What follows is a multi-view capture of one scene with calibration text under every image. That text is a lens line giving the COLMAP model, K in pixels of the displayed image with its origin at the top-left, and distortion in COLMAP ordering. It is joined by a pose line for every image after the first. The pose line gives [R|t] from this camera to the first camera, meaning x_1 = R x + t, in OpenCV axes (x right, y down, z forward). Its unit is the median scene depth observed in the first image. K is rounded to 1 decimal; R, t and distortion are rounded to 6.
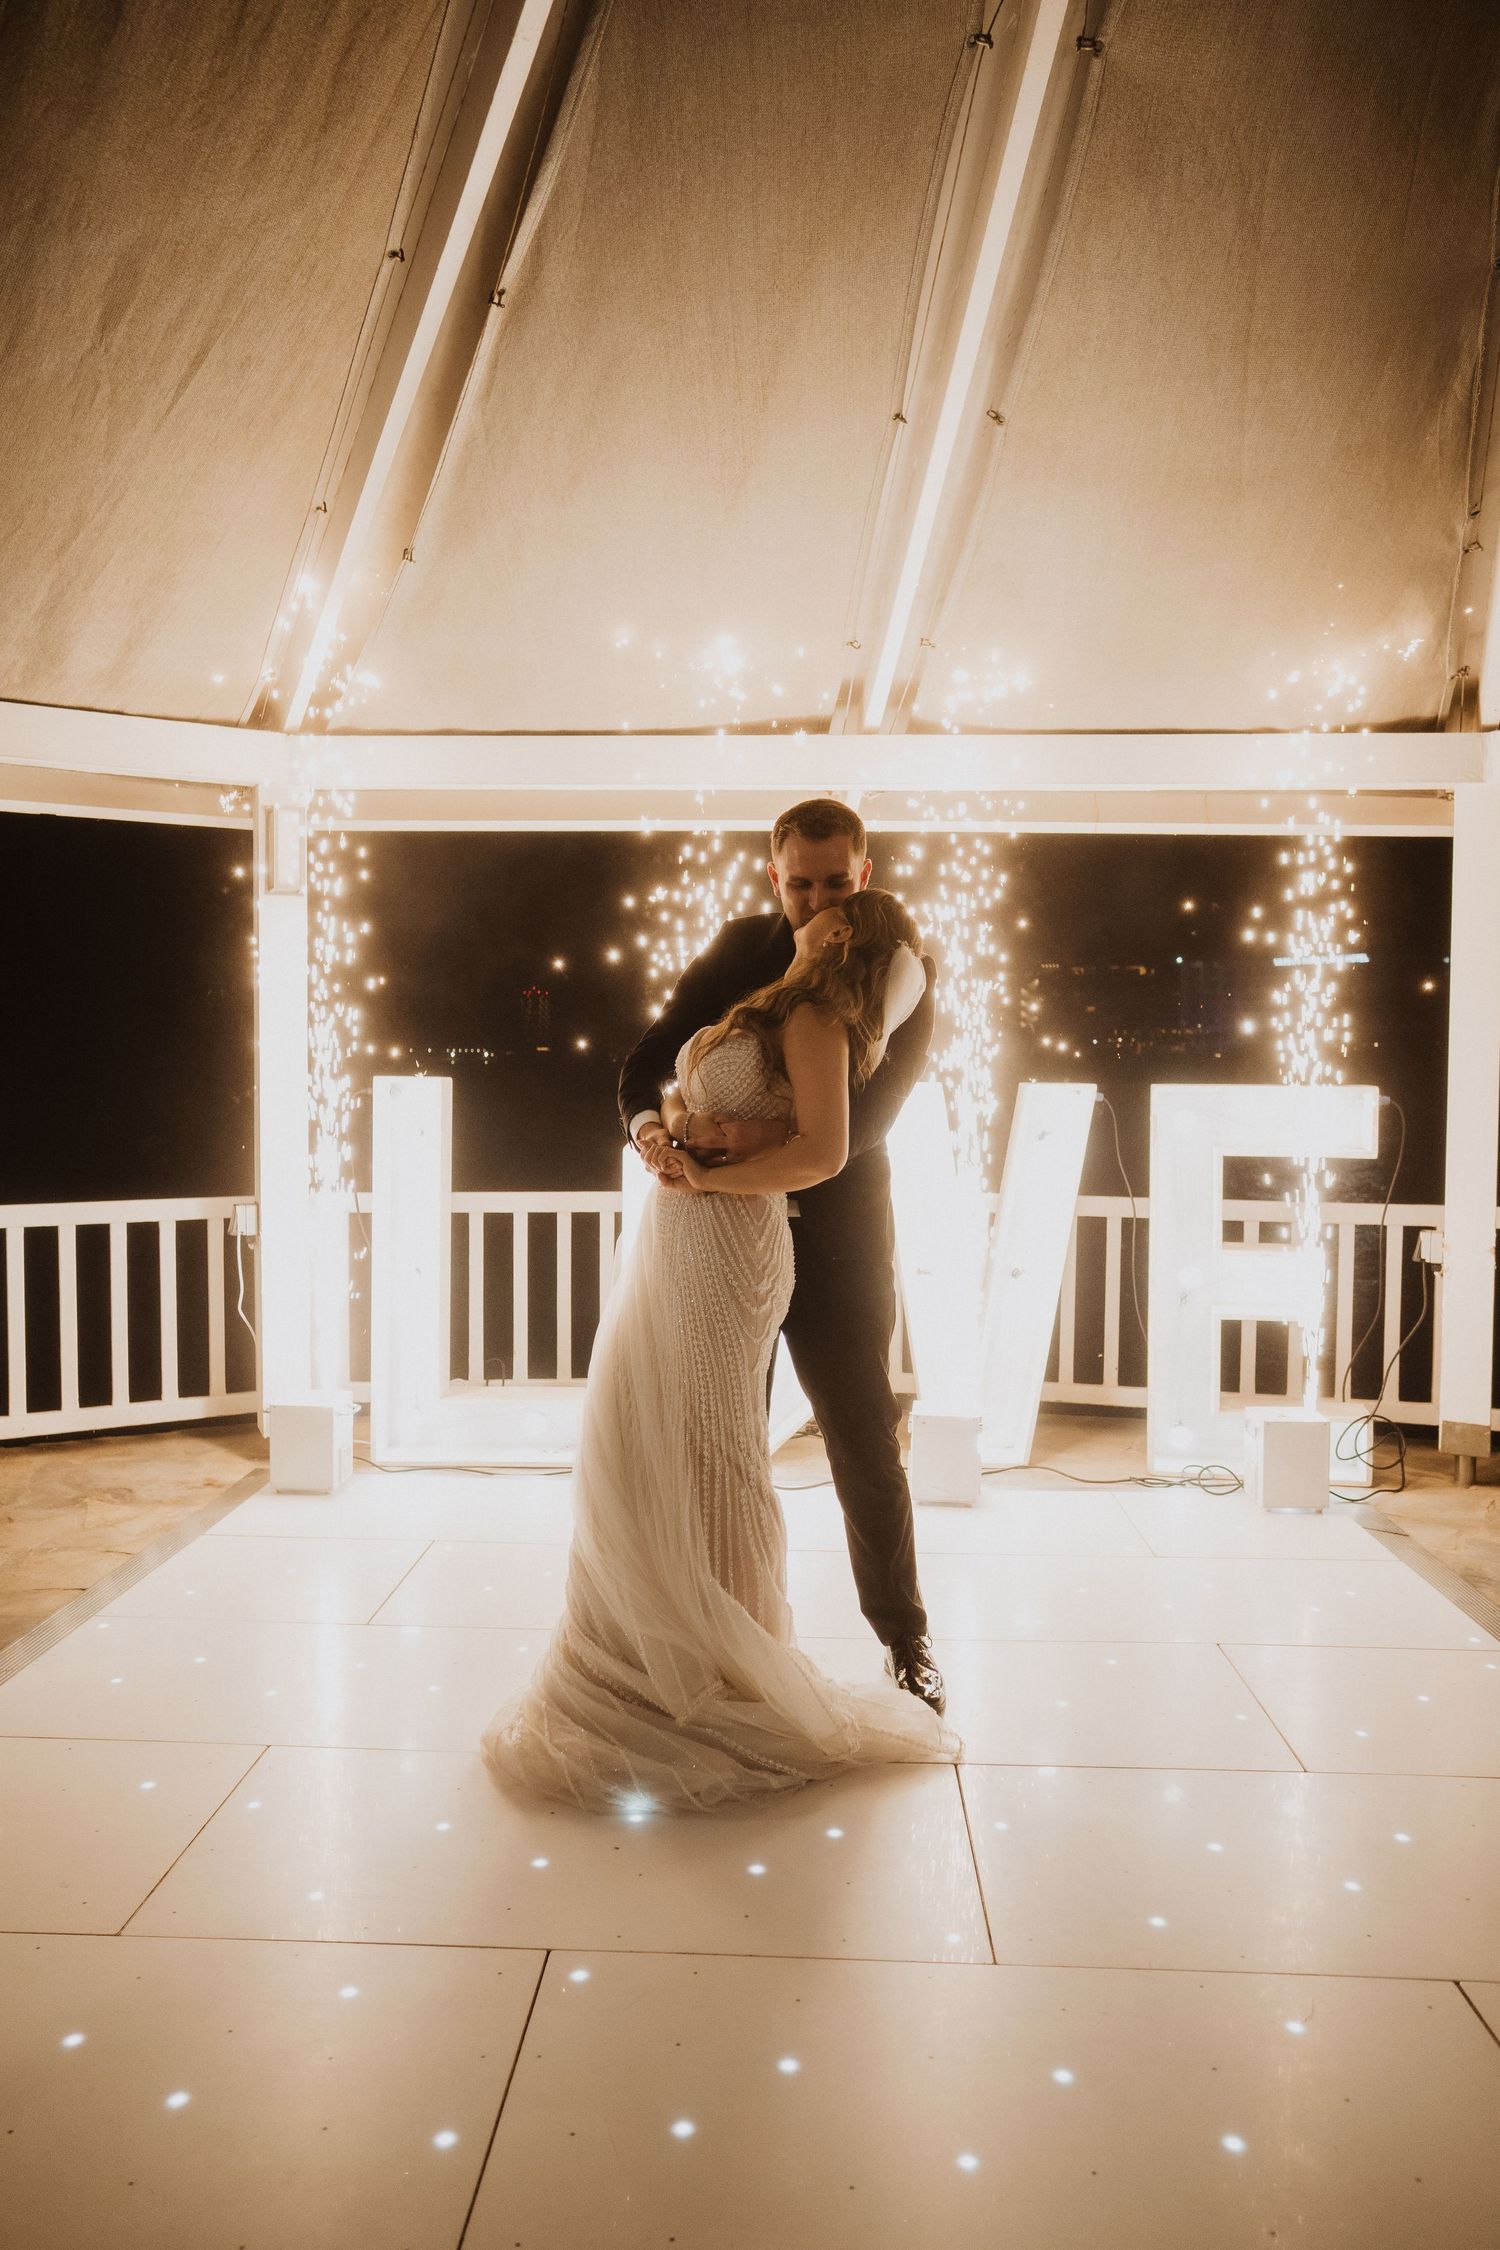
lens RADIAL K [[1607.7, 0, 726.6], [0, 1607.7, 1149.5], [0, 0, 1]] dist [-0.027330, 0.034774]
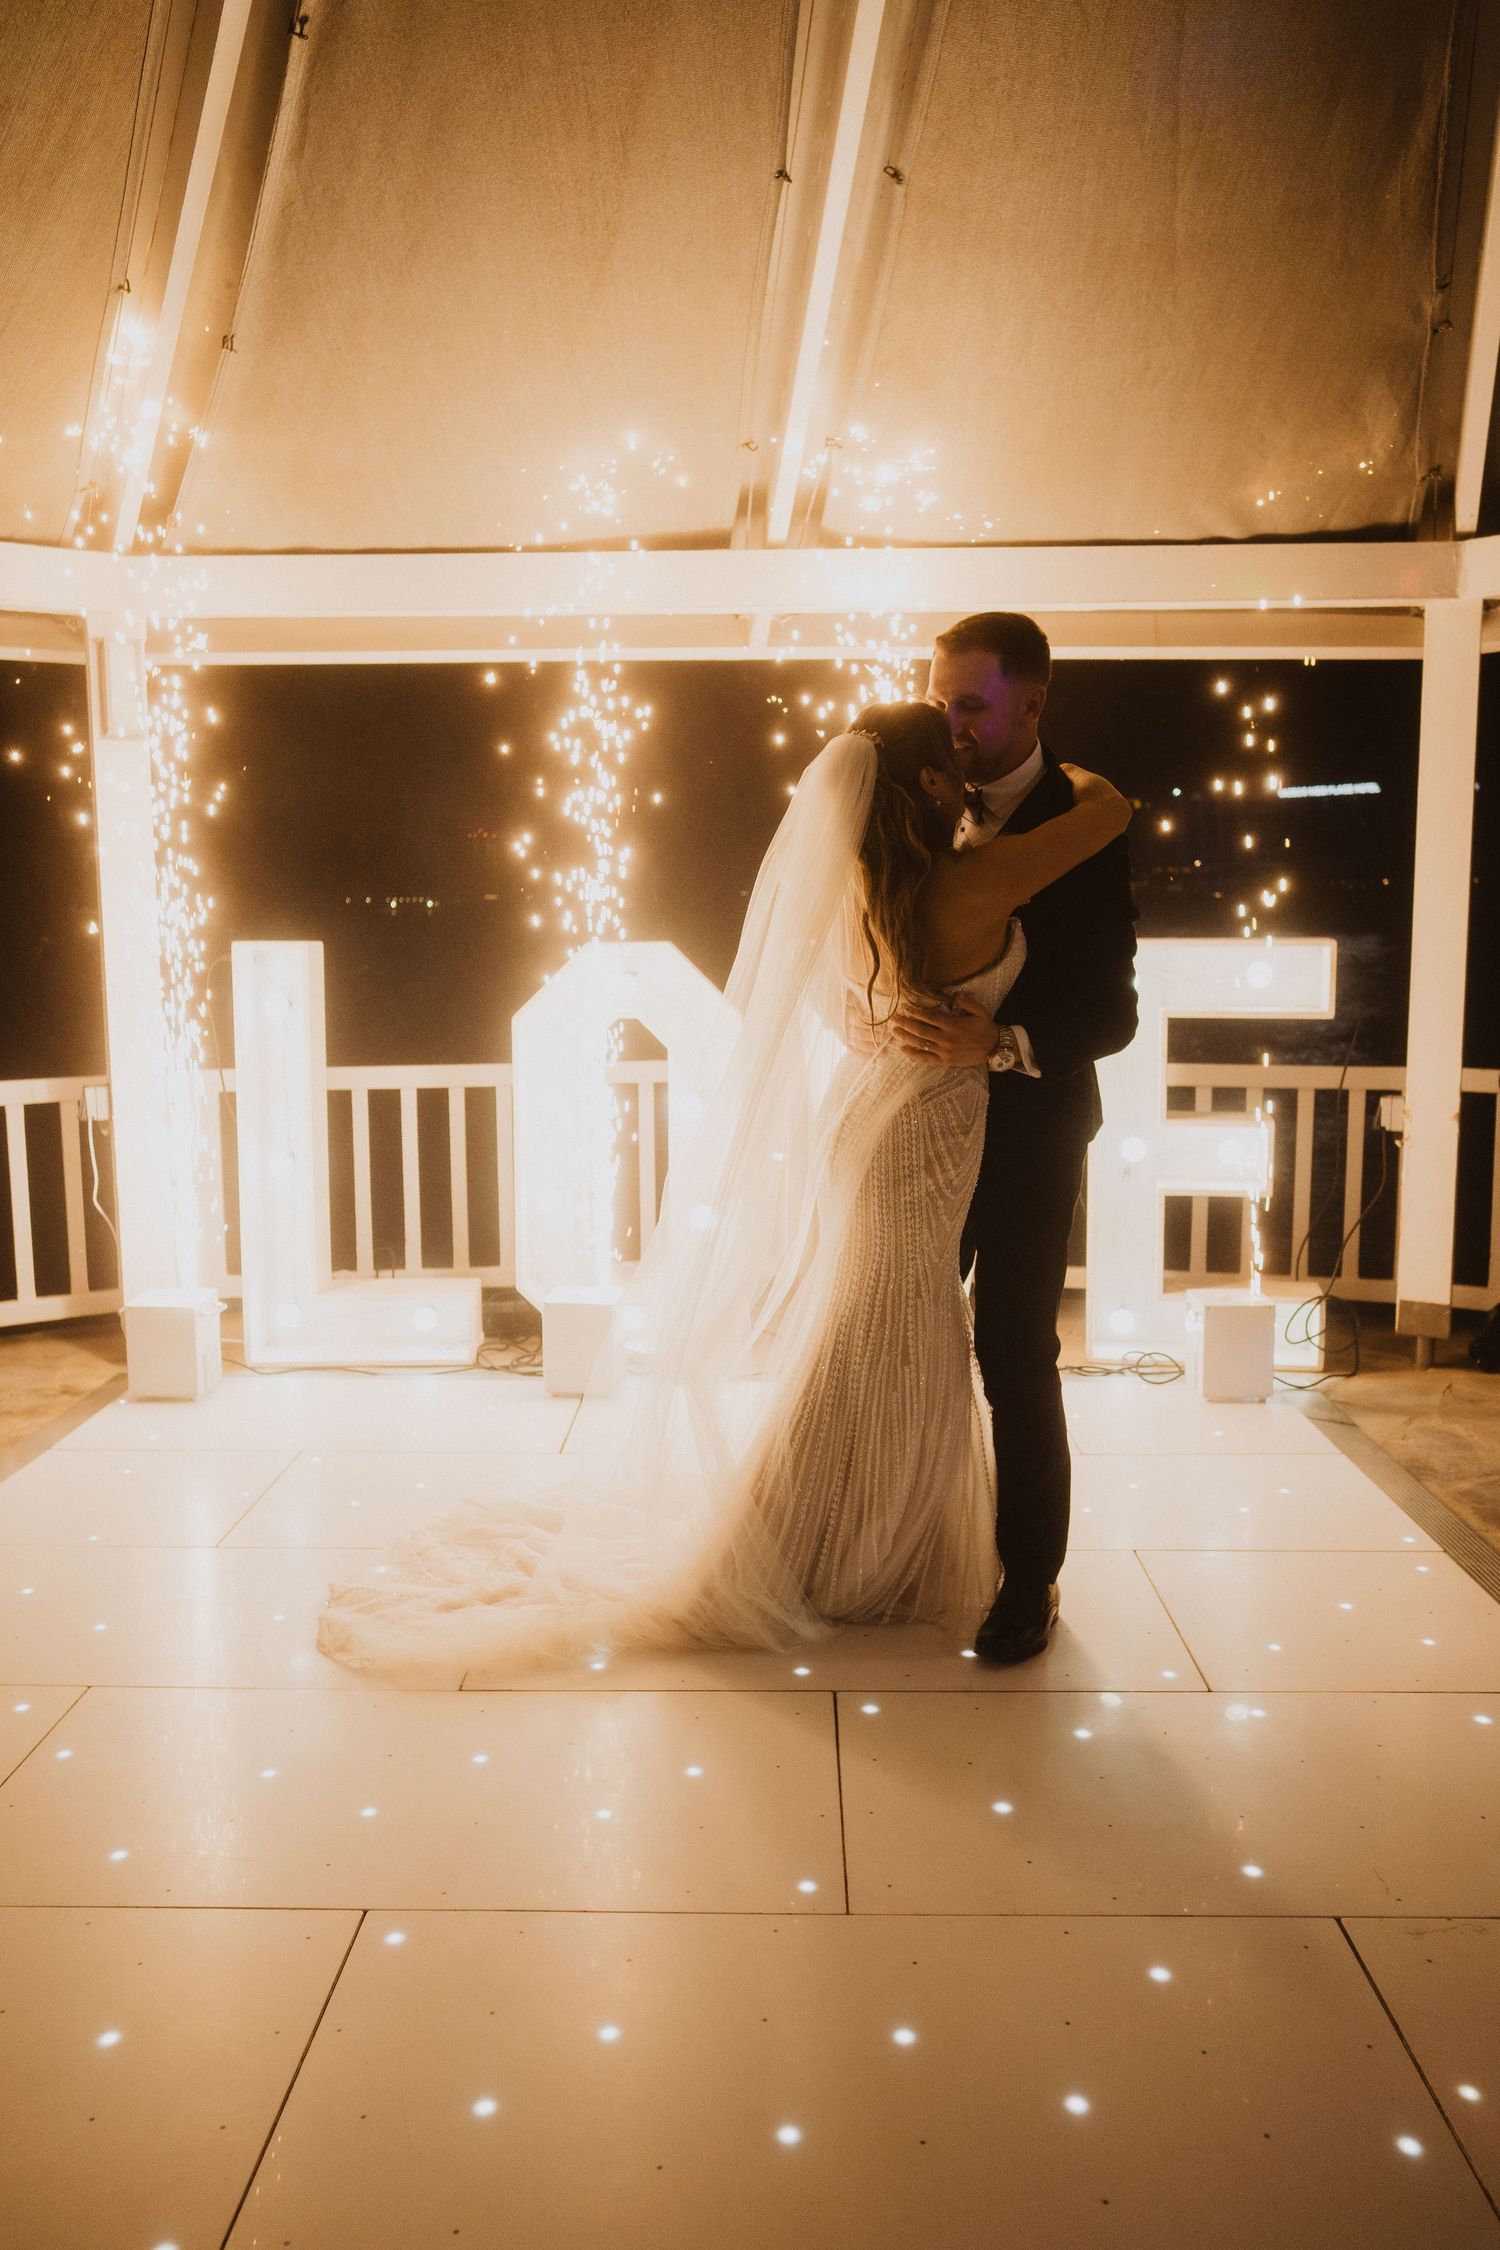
lens RADIAL K [[1719.0, 0, 723.8], [0, 1719.0, 1156.0], [0, 0, 1]] dist [-0.040124, 0.055656]
pose [[0.999699, -0.015531, 0.018992, 0.040170], [0.013801, 0.996021, 0.088038, -0.007708], [-0.020284, -0.087750, 0.995936, 0.026281]]
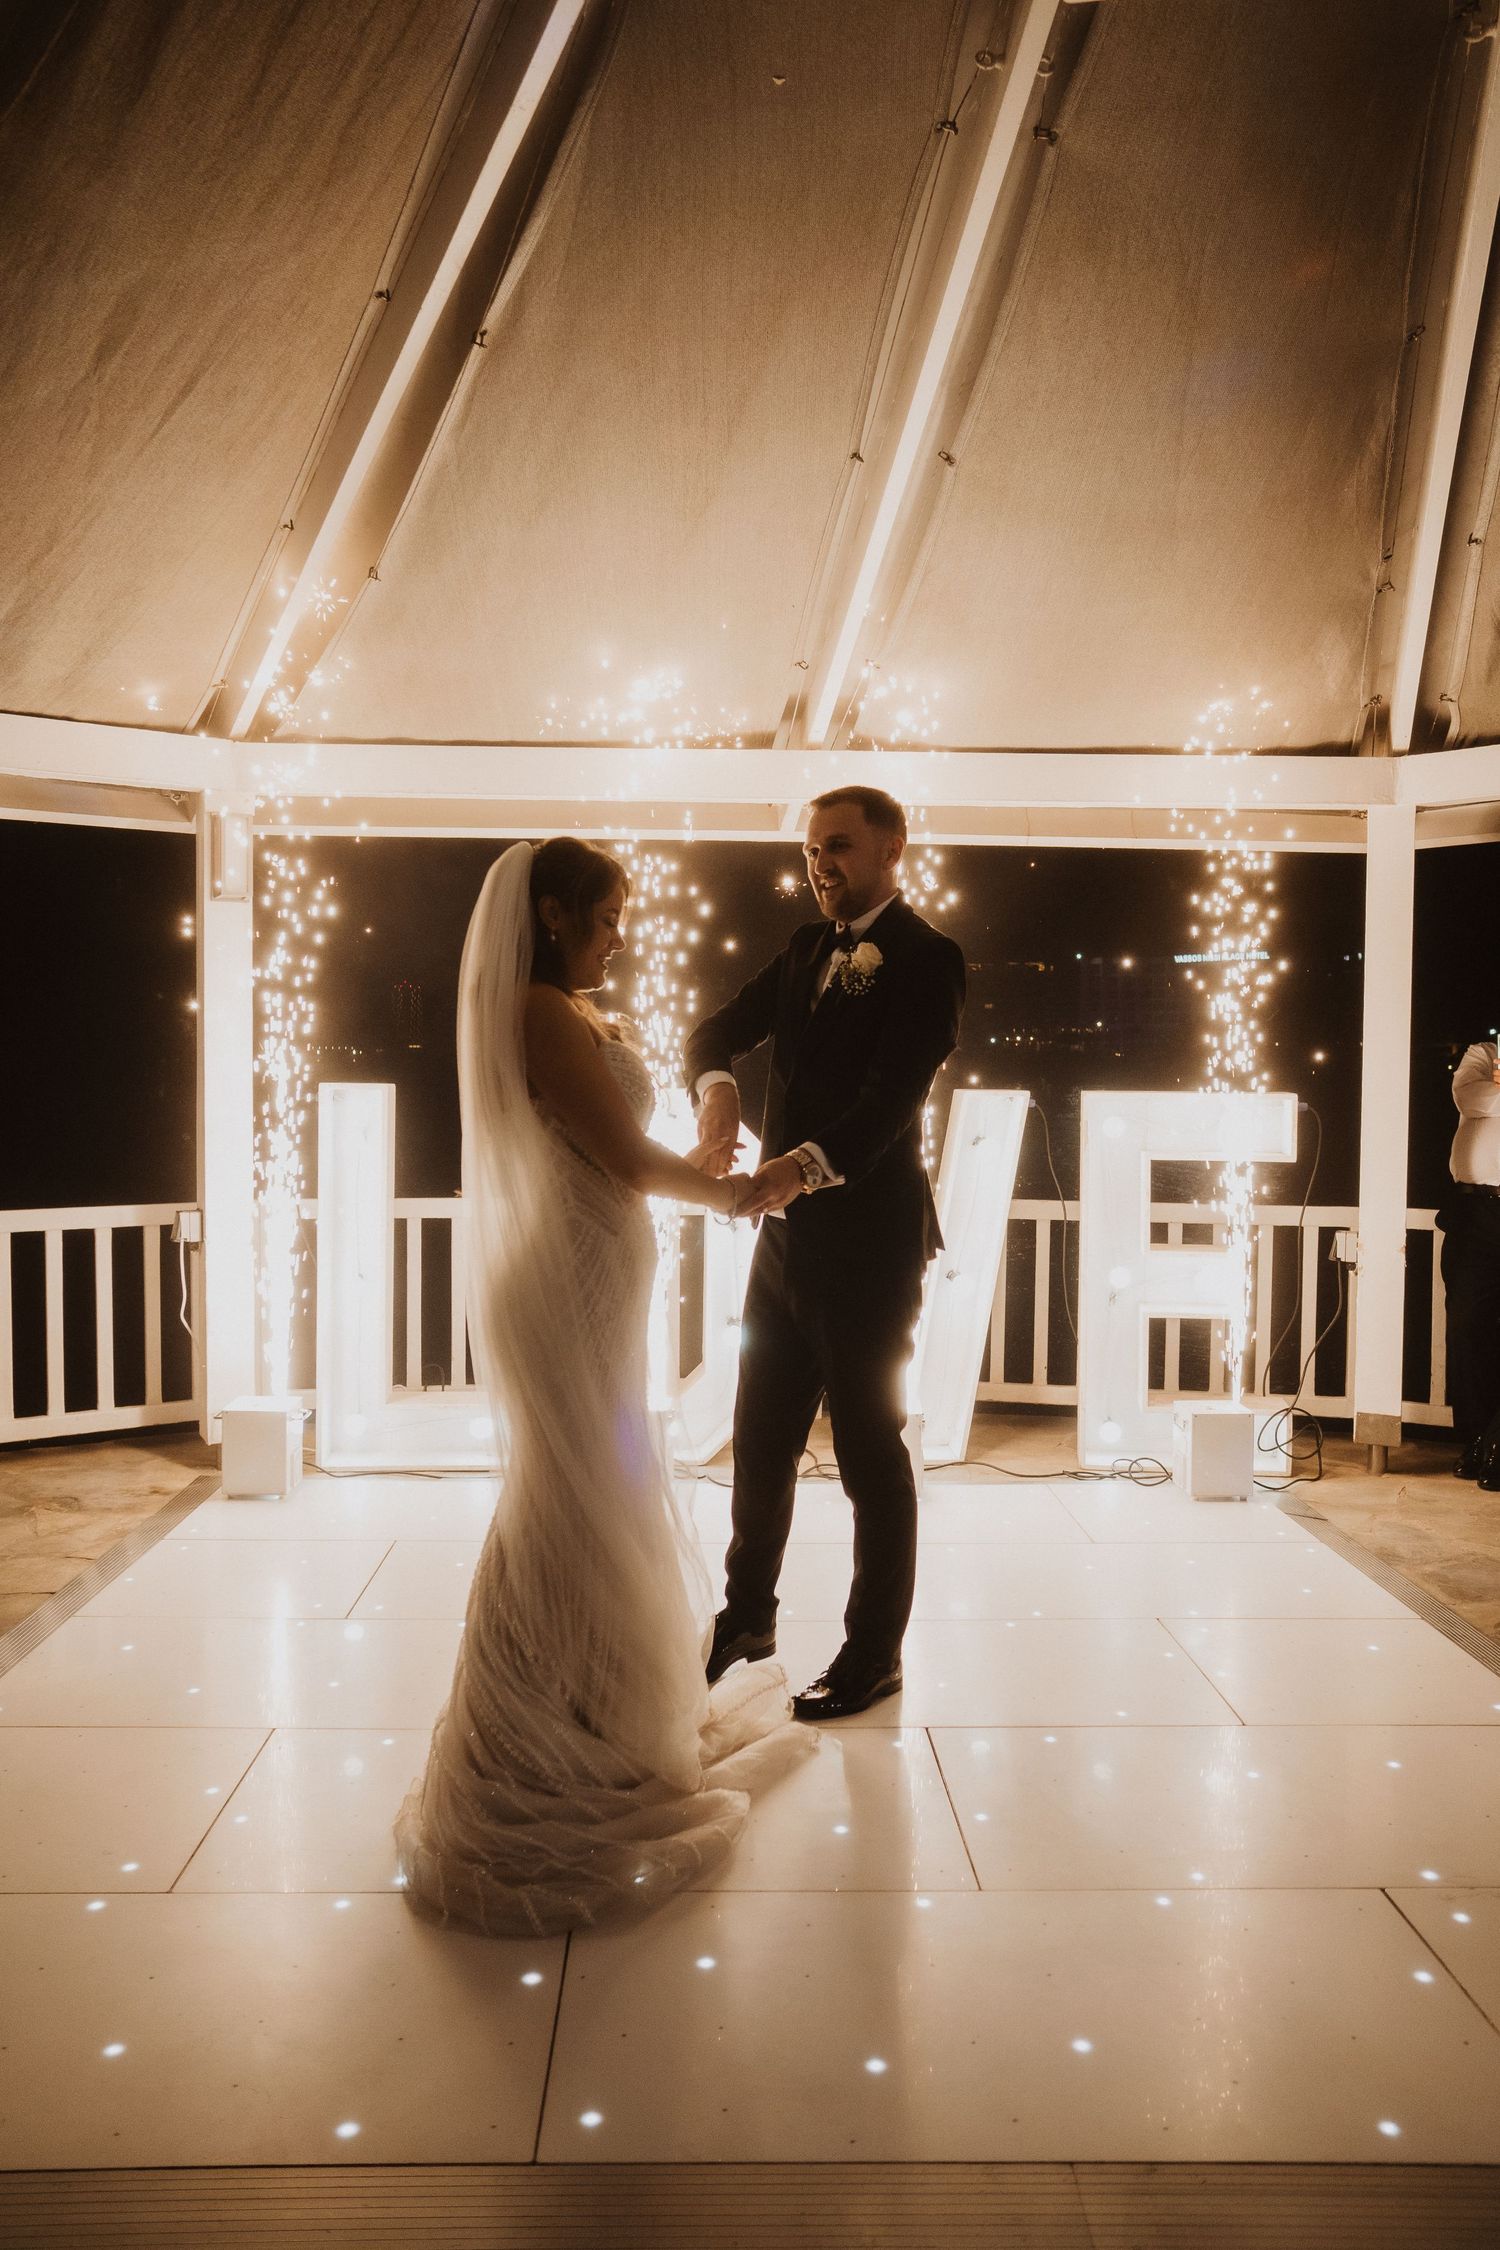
lens RADIAL K [[1719.0, 0, 719.3], [0, 1719.0, 1162.7], [0, 0, 1]] dist [-0.040124, 0.055656]
pose [[0.997568, -0.002855, 0.069649, -0.049426], [0.002557, 0.999987, 0.004376, 0.000253], [-0.069660, -0.004187, 0.997562, -0.091686]]
